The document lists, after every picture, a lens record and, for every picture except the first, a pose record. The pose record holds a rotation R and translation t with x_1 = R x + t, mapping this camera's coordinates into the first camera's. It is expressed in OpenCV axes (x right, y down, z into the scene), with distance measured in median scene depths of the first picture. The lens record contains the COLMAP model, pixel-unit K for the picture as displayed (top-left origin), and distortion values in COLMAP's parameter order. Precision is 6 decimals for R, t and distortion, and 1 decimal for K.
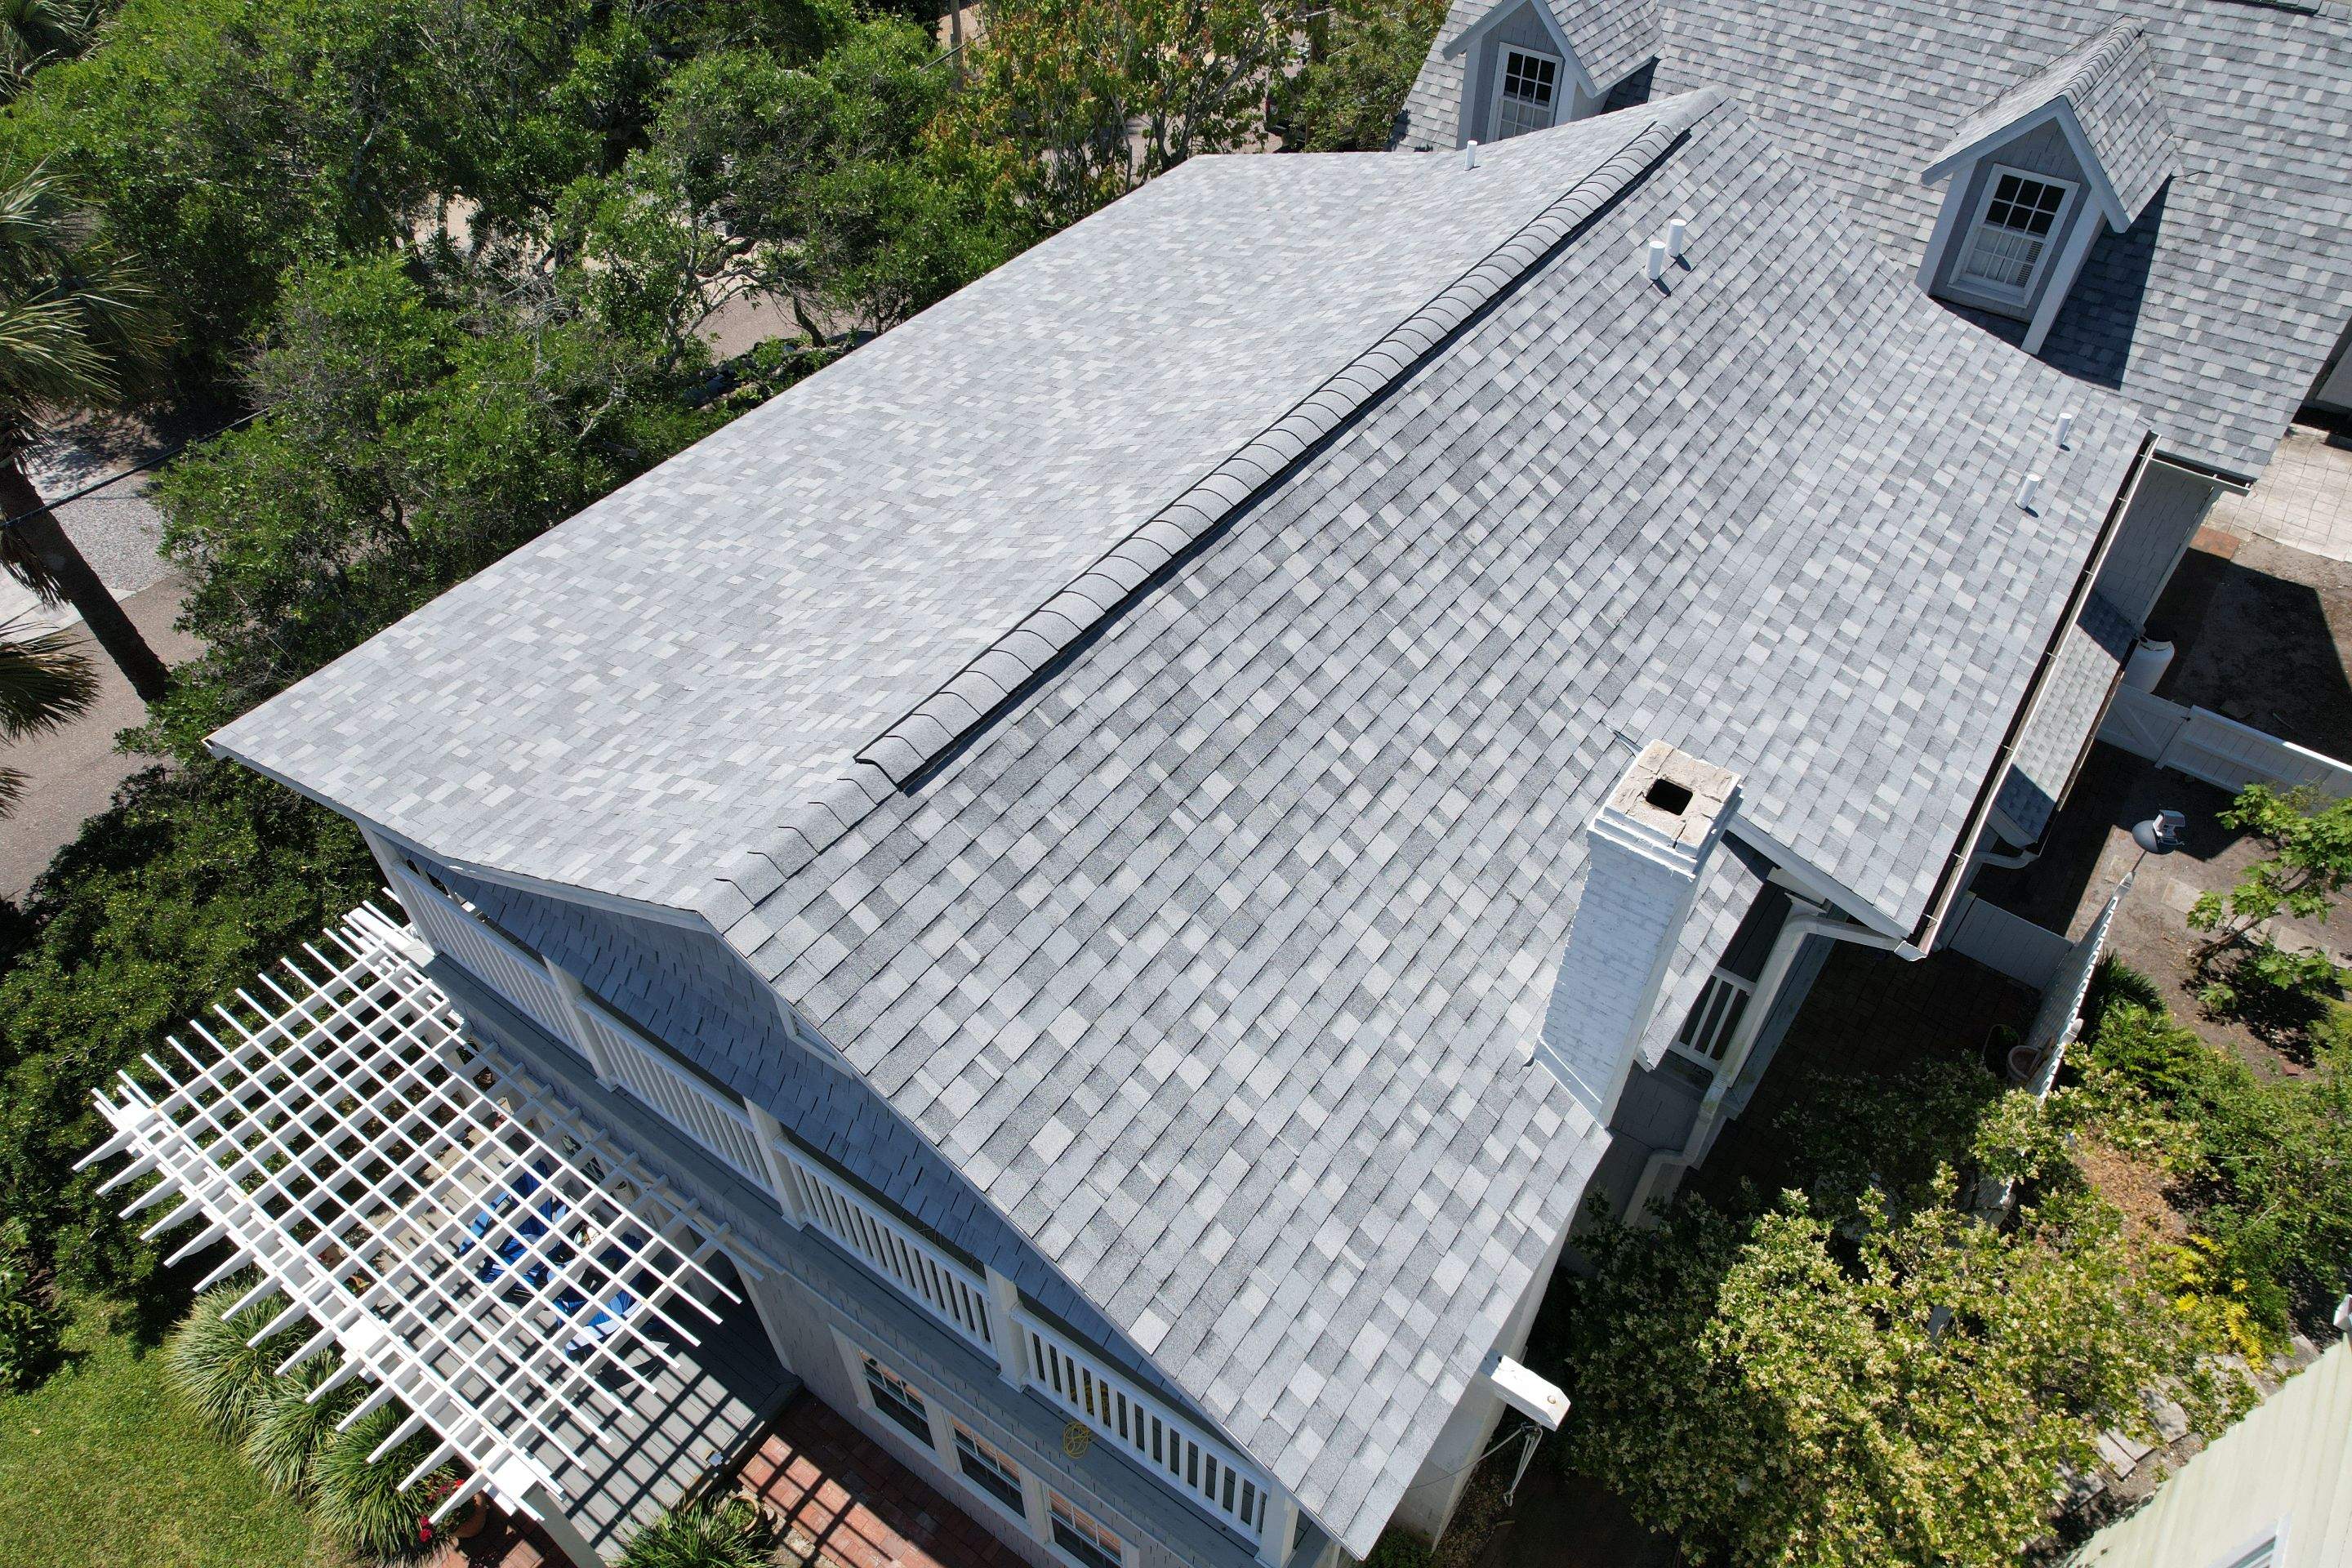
lens RADIAL K [[1503.0, 0, 1176.0], [0, 1503.0, 784.0], [0, 0, 1]] dist [-0.071640, 0.067784]
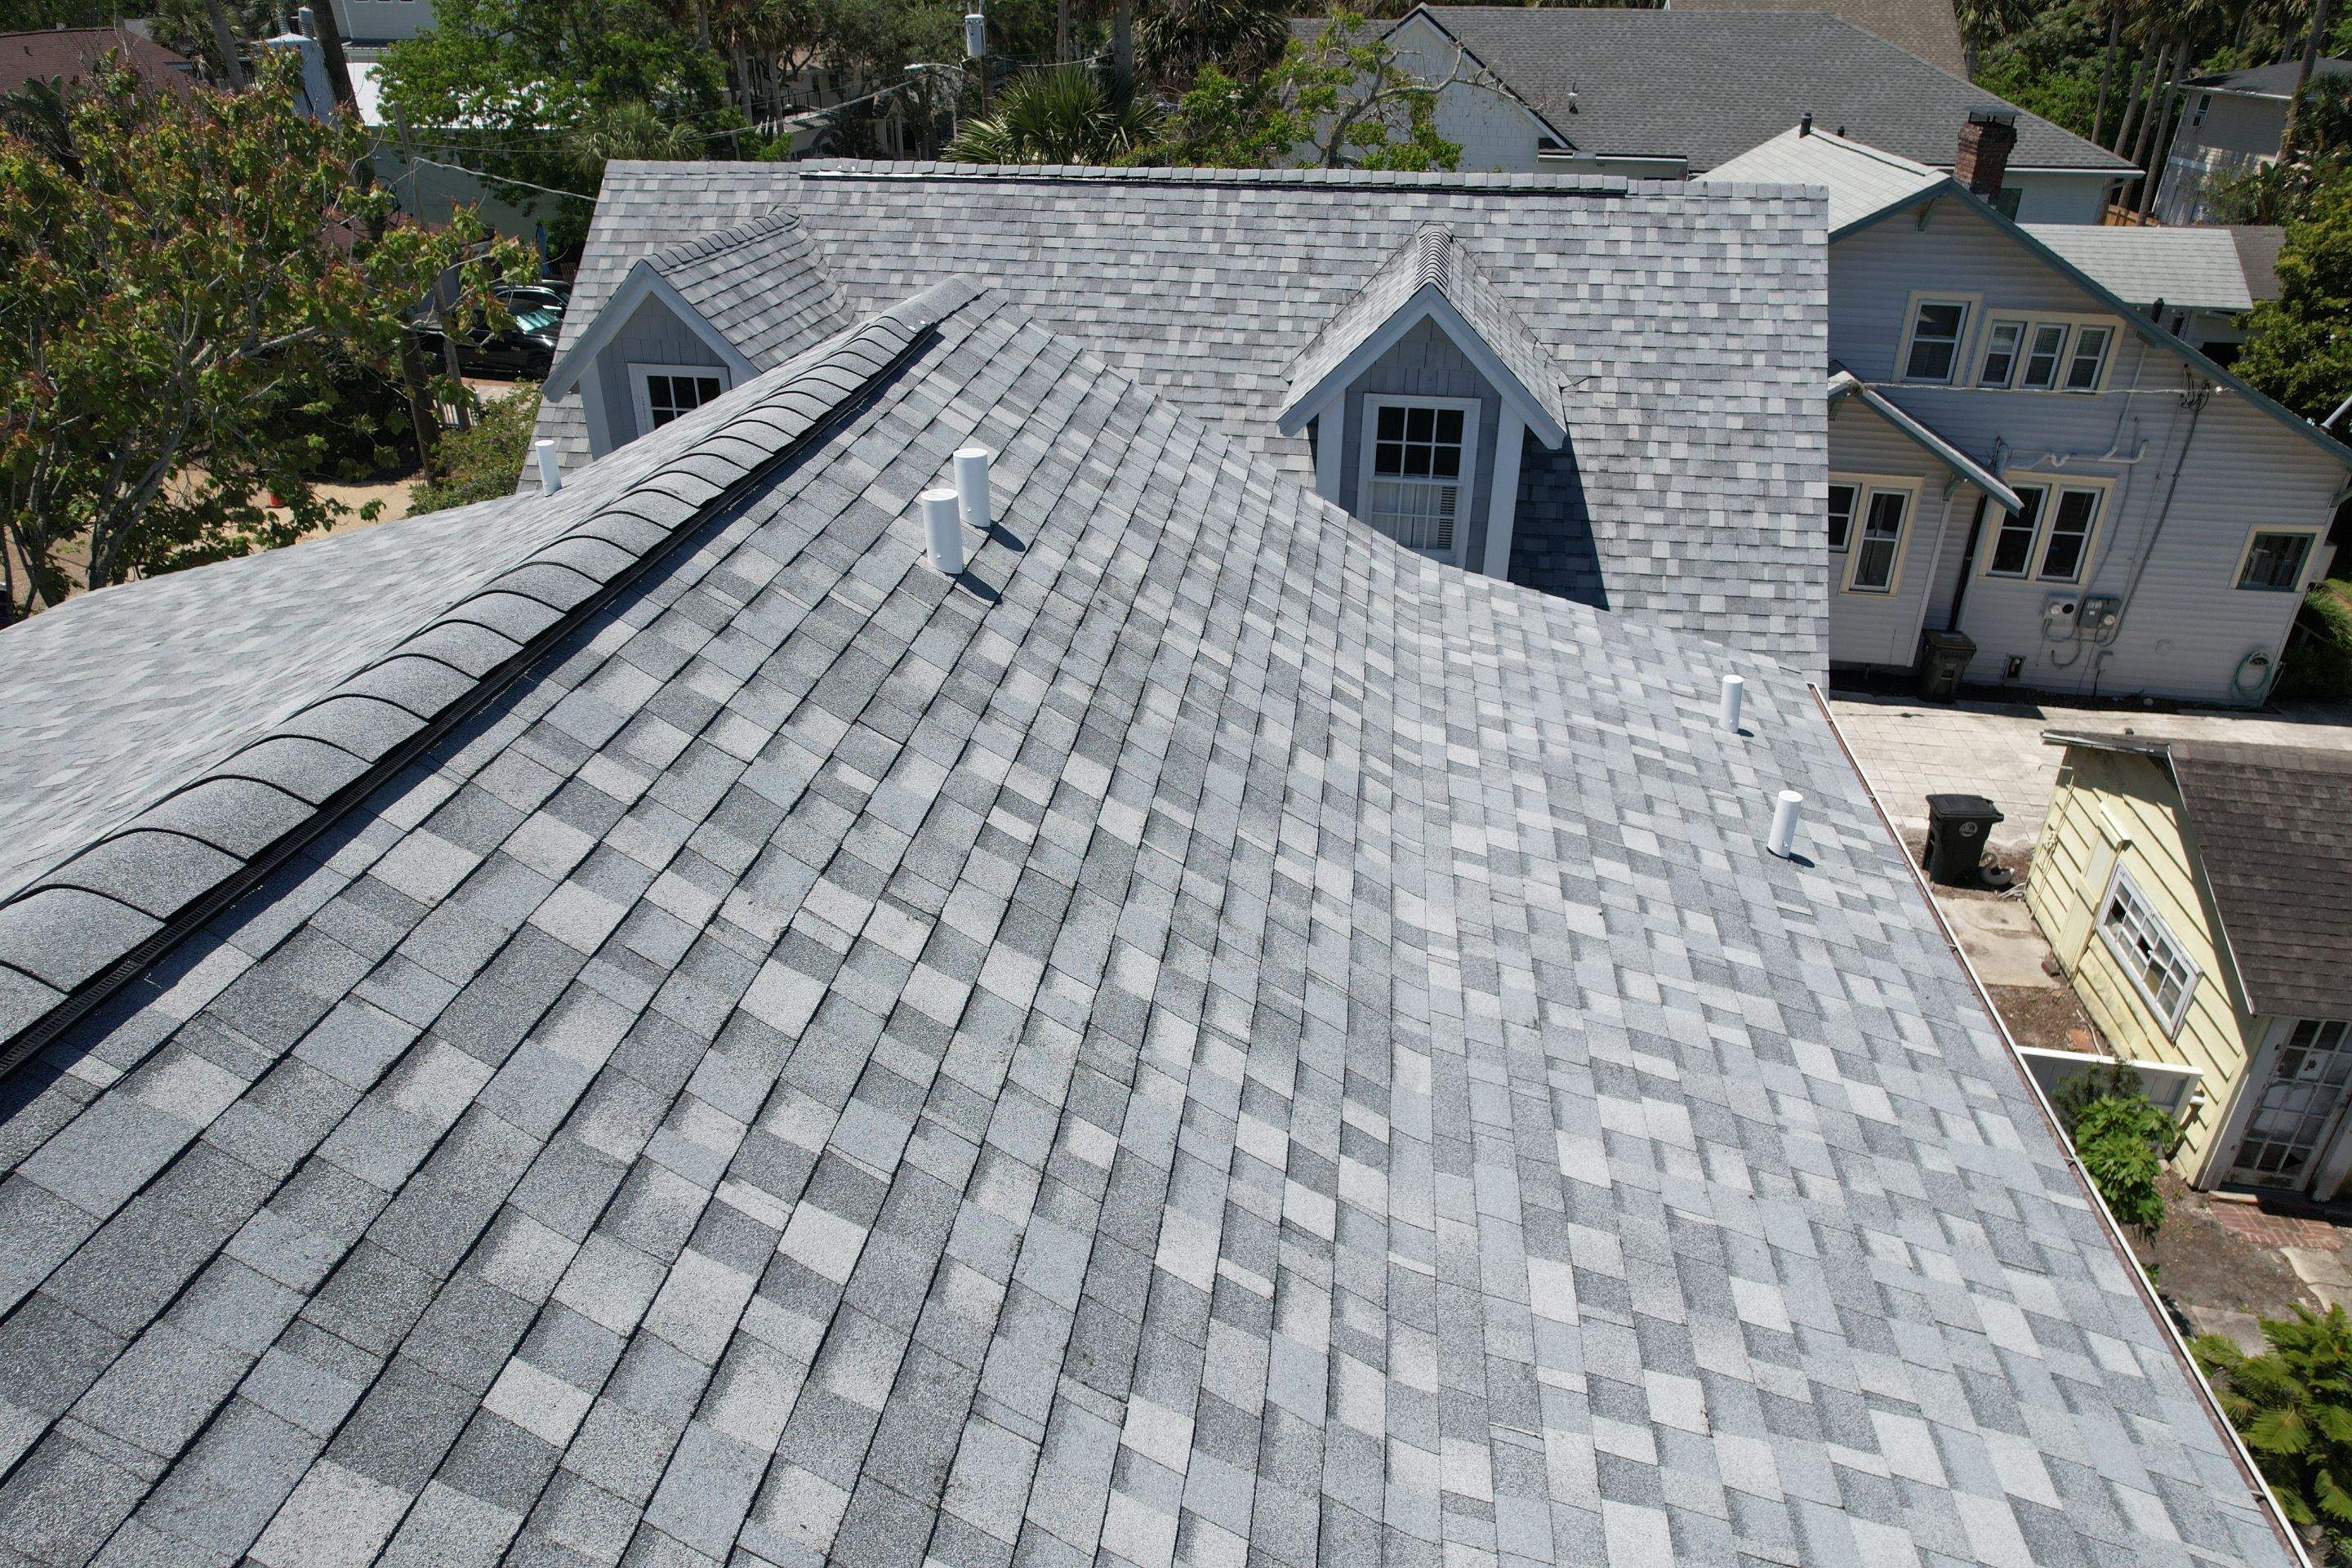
lens RADIAL K [[1503.0, 0, 1176.0], [0, 1503.0, 784.0], [0, 0, 1]] dist [-0.071640, 0.067784]
pose [[0.882724, -0.220072, 0.415171, 0.183528], [0.328921, 0.920375, -0.211474, -0.169983], [-0.335574, 0.323231, 0.884823, 0.609100]]
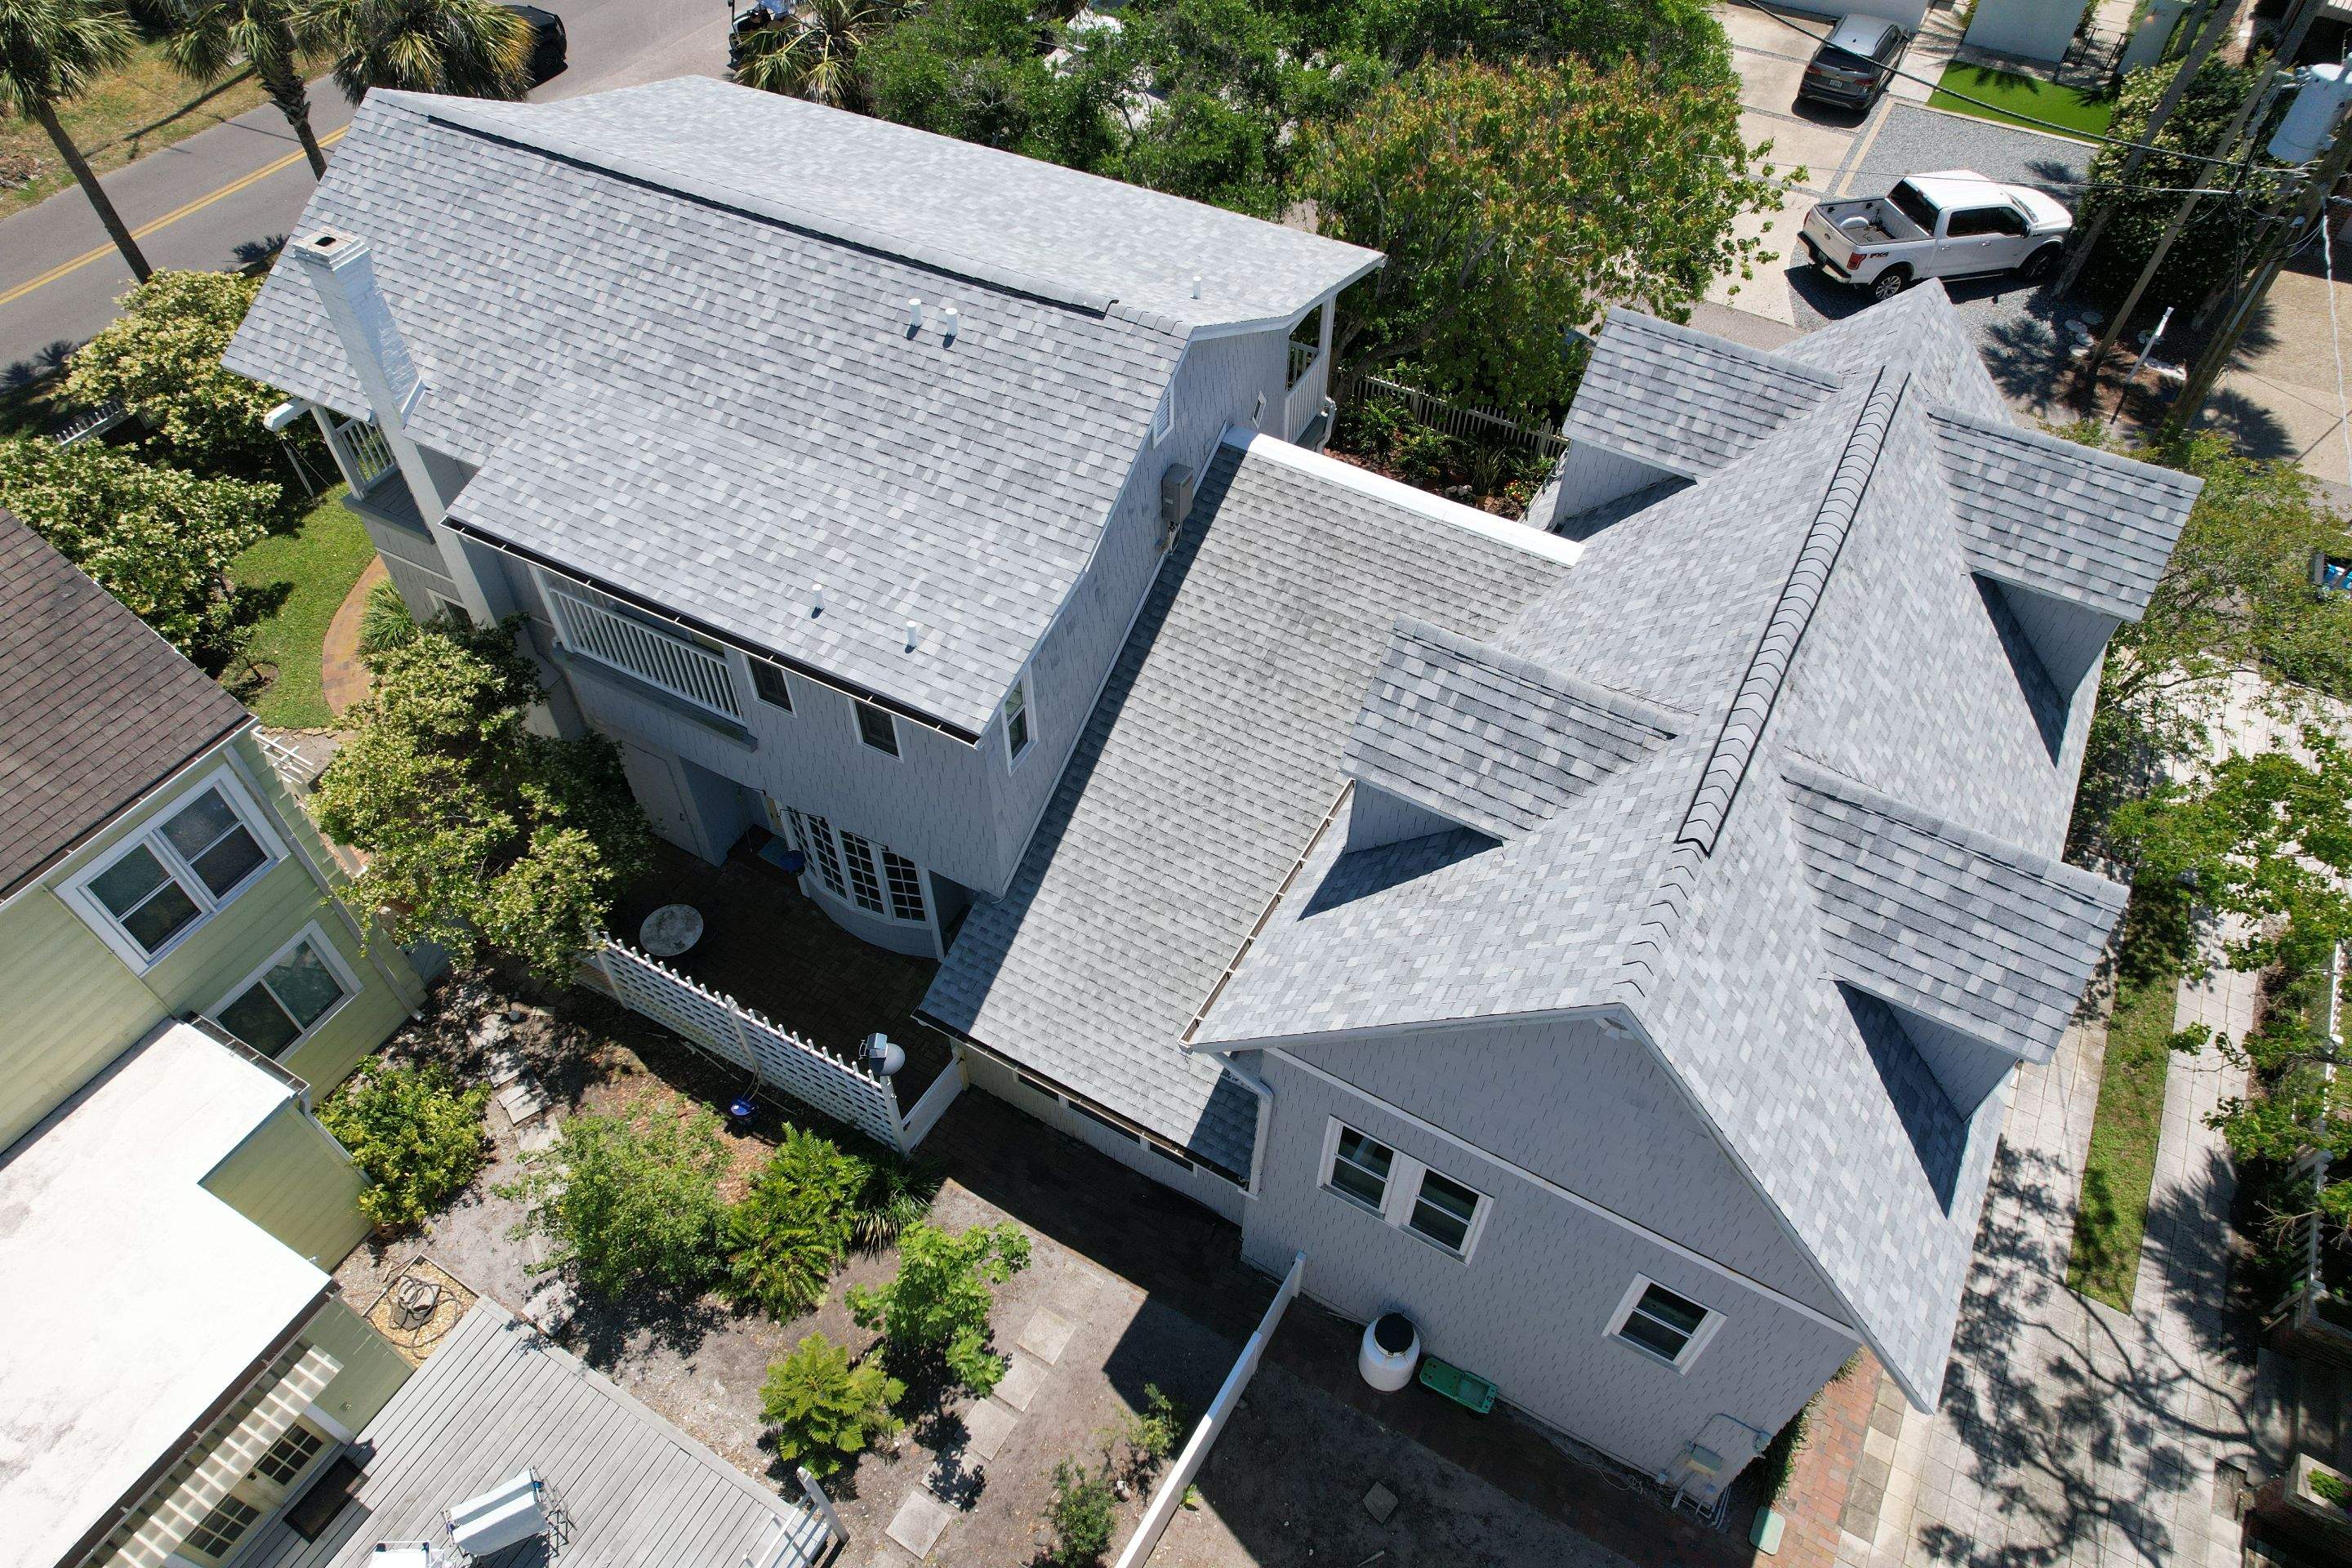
lens RADIAL K [[1503.0, 0, 1176.0], [0, 1503.0, 784.0], [0, 0, 1]] dist [-0.071640, 0.067784]
pose [[0.136369, 0.749824, -0.647432, 1.564849], [-0.705590, 0.532254, 0.467812, -0.927224], [0.695375, 0.393027, 0.601651, 0.494636]]
